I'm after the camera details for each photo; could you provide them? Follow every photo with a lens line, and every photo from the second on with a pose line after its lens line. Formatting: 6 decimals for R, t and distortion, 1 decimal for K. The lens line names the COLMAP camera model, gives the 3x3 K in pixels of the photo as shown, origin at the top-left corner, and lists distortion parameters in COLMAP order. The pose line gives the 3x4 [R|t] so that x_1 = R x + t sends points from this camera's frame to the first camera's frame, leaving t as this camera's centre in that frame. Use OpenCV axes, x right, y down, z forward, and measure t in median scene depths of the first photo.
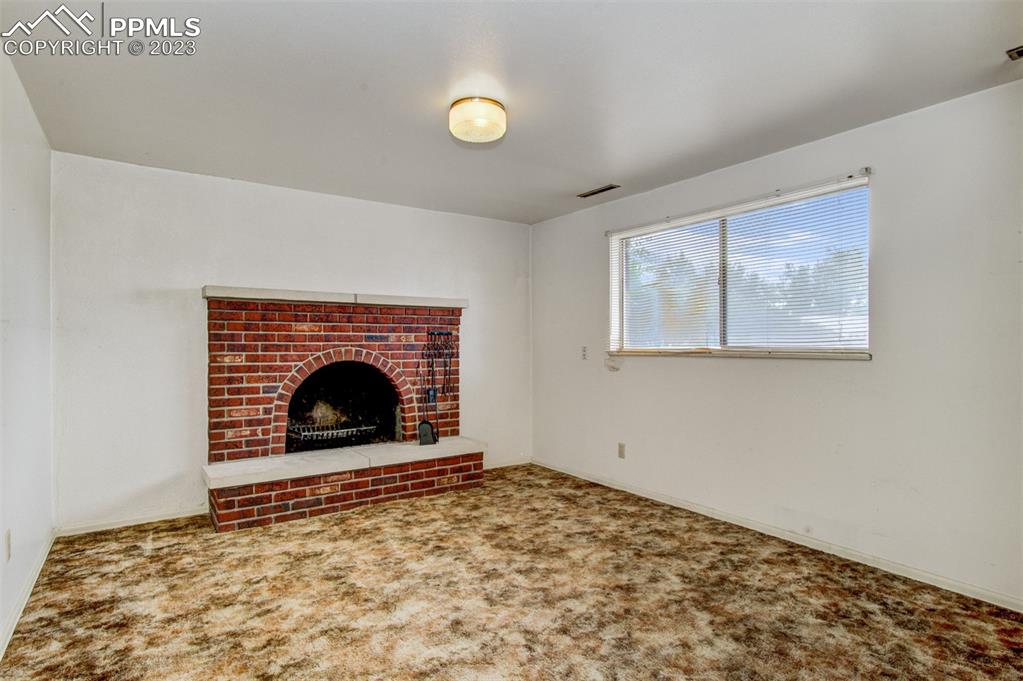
lens RADIAL K [[539.5, 0, 508.5], [0, 539.5, 341.9], [0, 0, 1]] dist [0.001801, 0.000025]
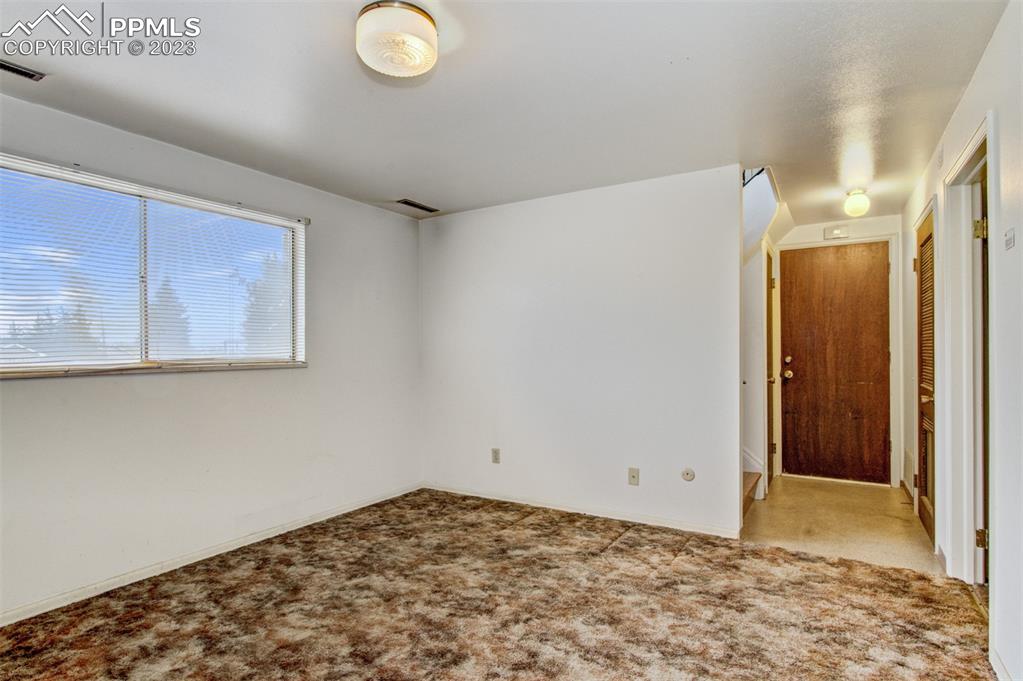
lens RADIAL K [[539.5, 0, 508.5], [0, 539.5, 345.6], [0, 0, 1]] dist [0.001801, 0.000025]
pose [[-0.417191, 0.013818, 0.908714, -0.742829], [0.002142, 0.999897, -0.014221, 0.000160], [-0.908816, -0.003987, -0.417178, 1.133780]]
